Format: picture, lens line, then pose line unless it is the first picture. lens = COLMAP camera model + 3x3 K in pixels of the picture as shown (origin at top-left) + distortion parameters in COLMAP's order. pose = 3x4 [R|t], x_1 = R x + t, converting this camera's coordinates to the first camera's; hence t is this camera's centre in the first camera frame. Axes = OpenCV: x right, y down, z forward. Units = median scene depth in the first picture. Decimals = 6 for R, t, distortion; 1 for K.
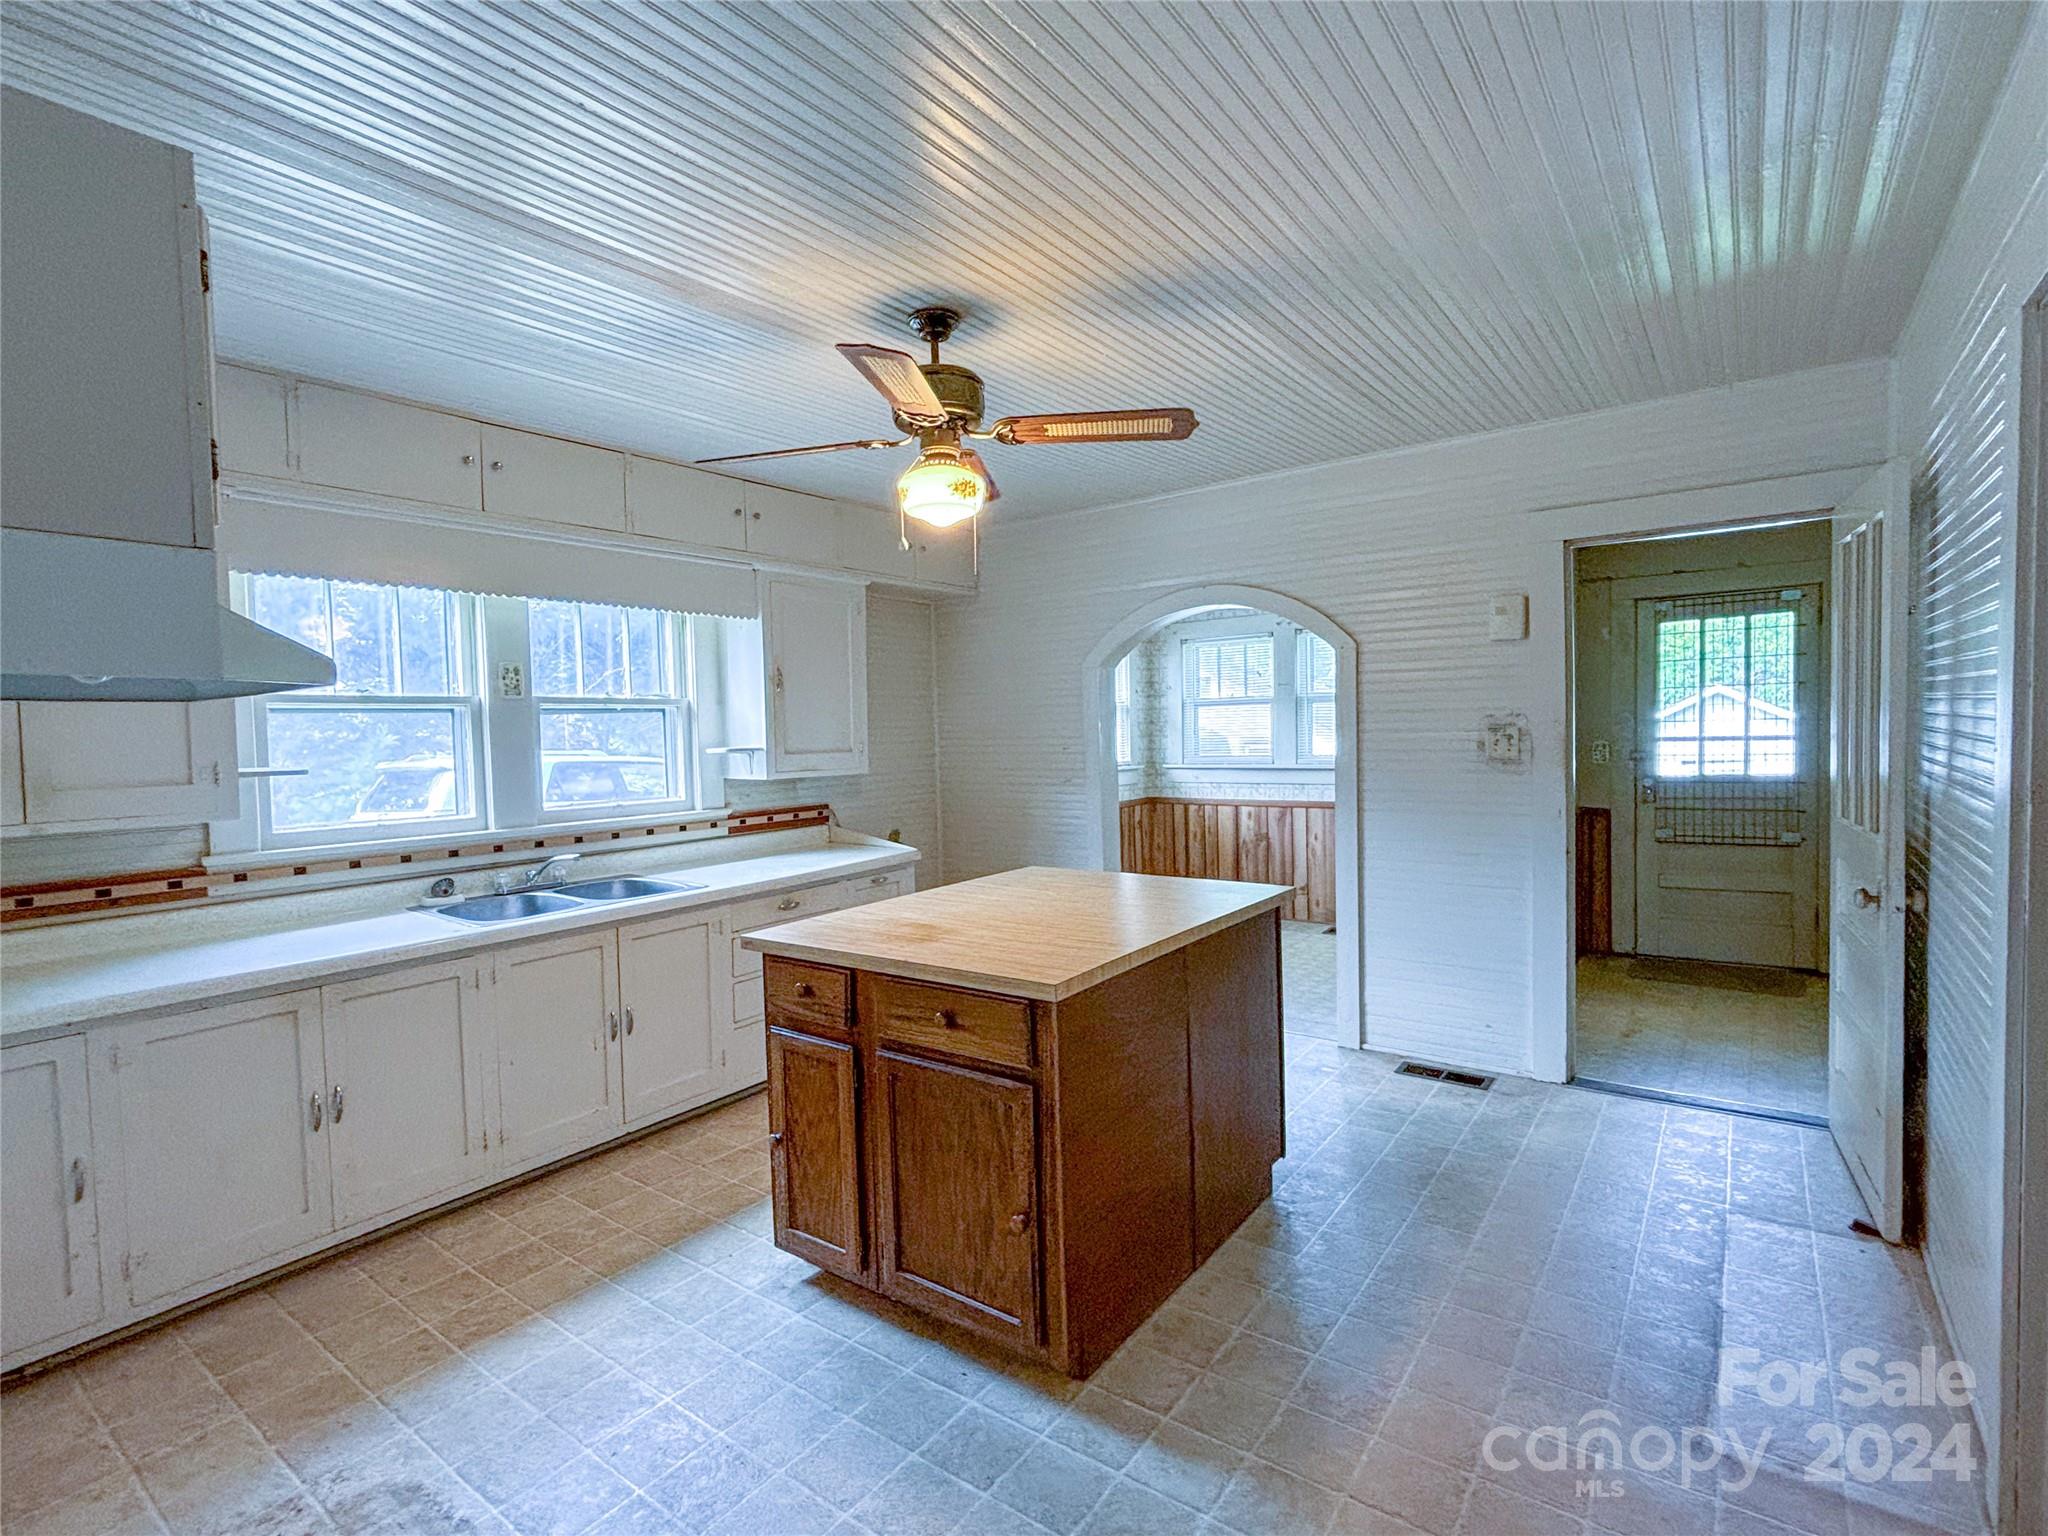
lens RADIAL K [[983.2, 0, 1015.4], [0, 983.2, 767.8], [0, 0, 1]] dist [-0.004647, -0.001256]
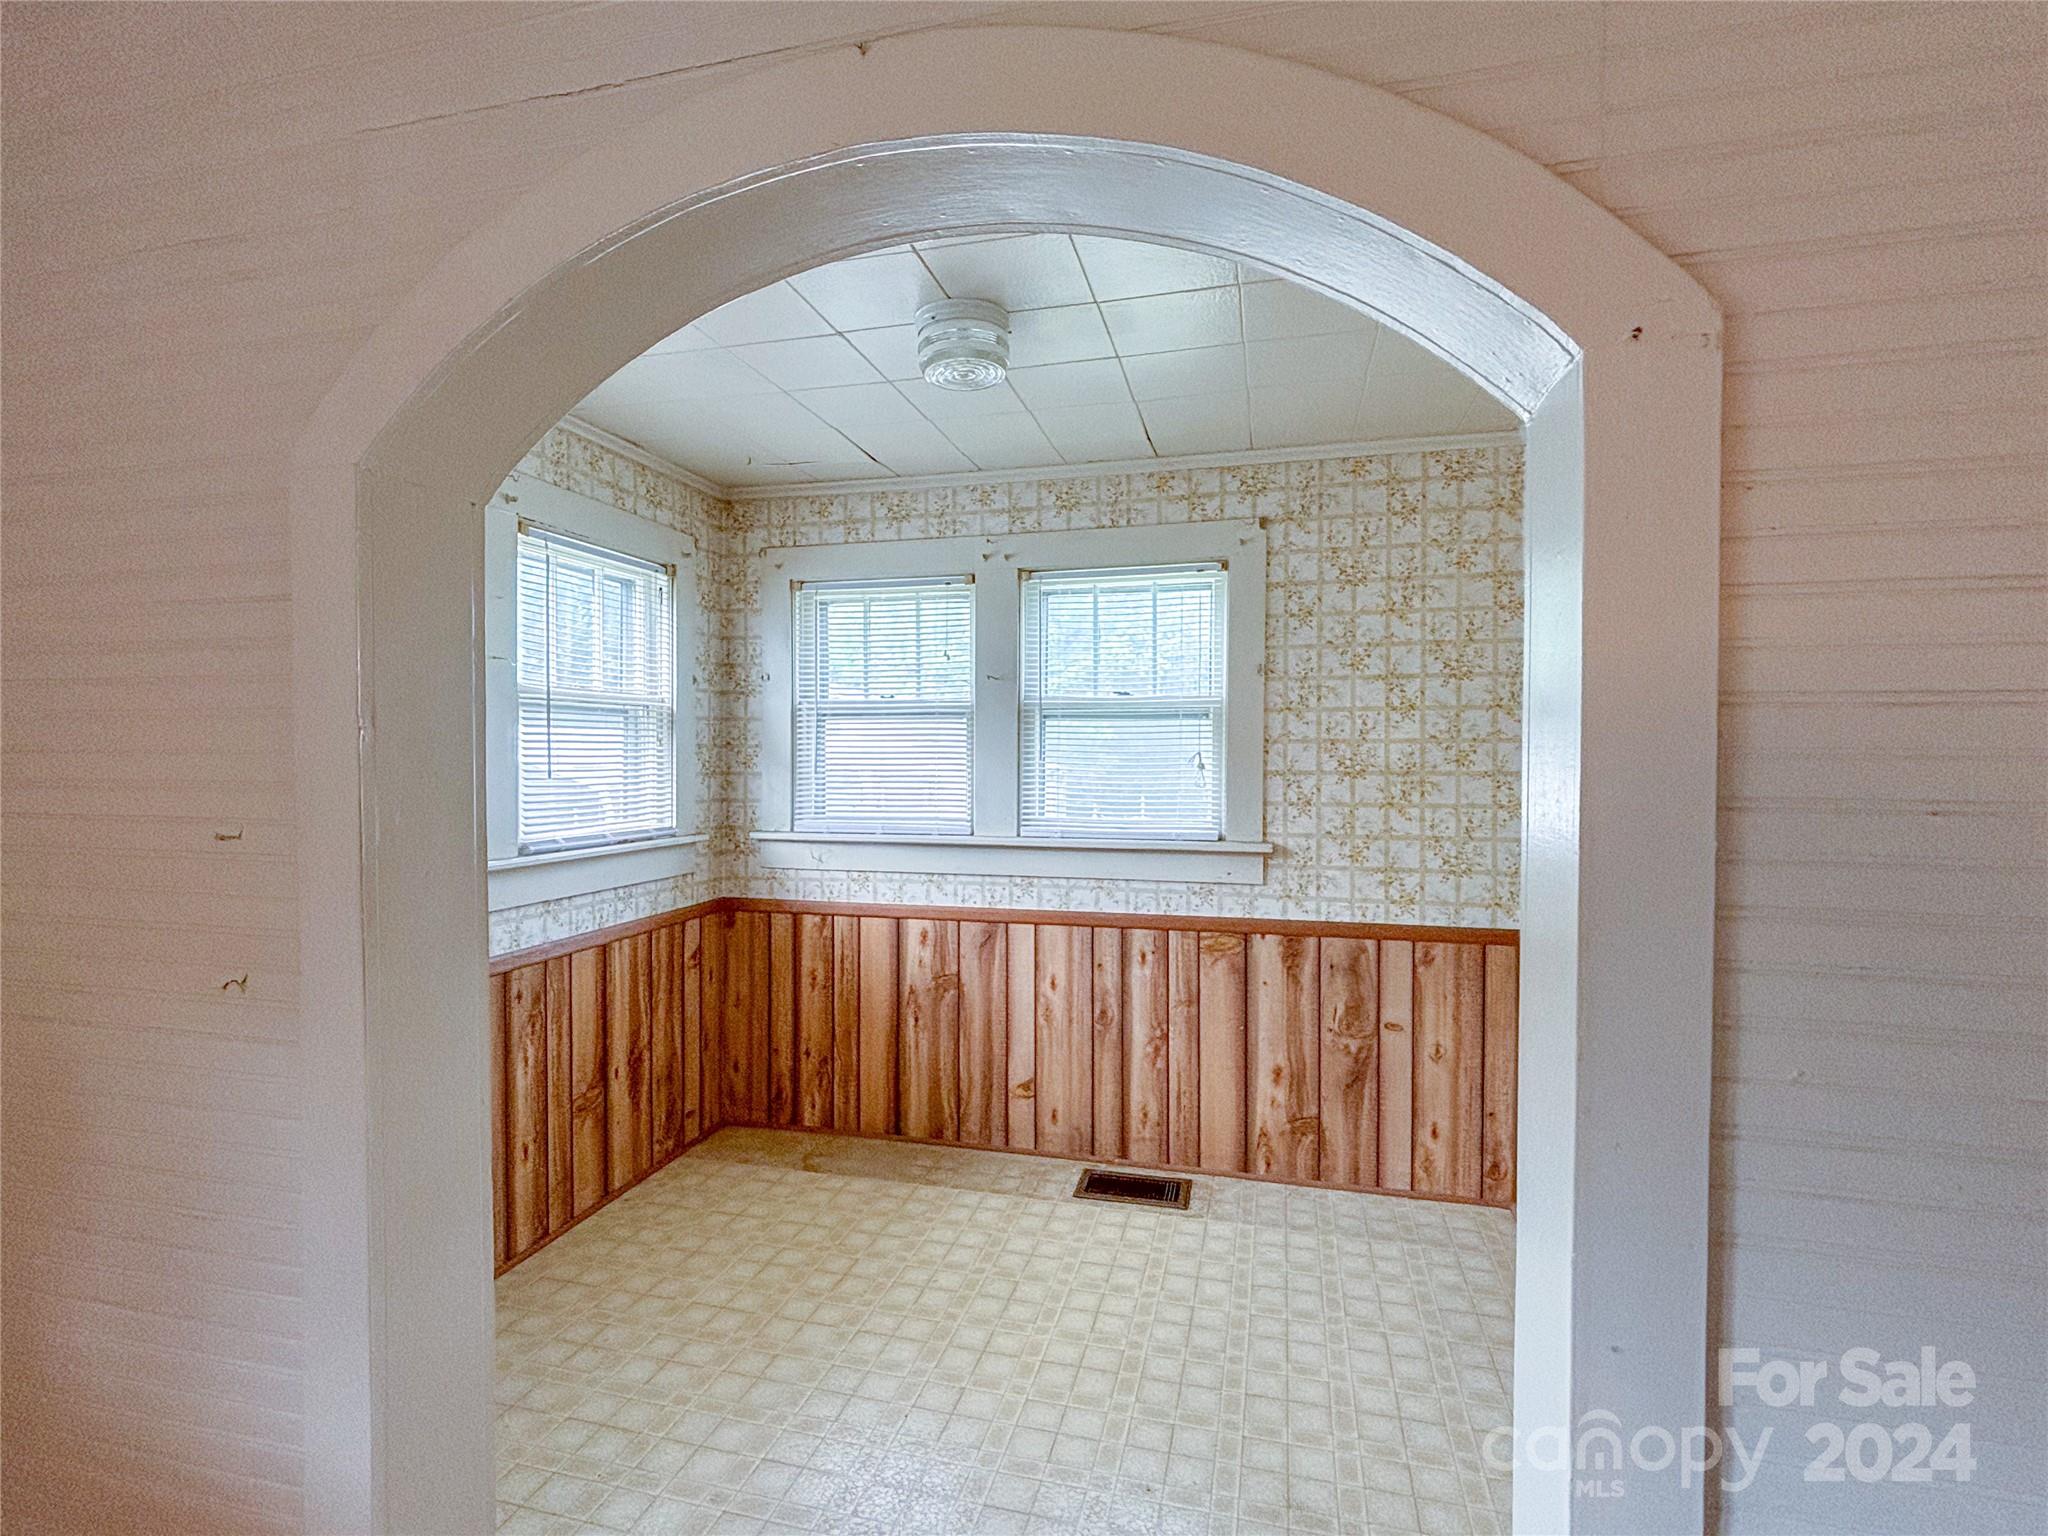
lens RADIAL K [[983.2, 0, 1017.7], [0, 983.2, 765.4], [0, 0, 1]] dist [-0.004647, -0.001256]
pose [[0.928540, 0.028267, 0.370153, 0.094072], [-0.015432, 0.999174, -0.037590, -0.020774], [-0.370910, 0.029191, 0.928210, 0.509314]]
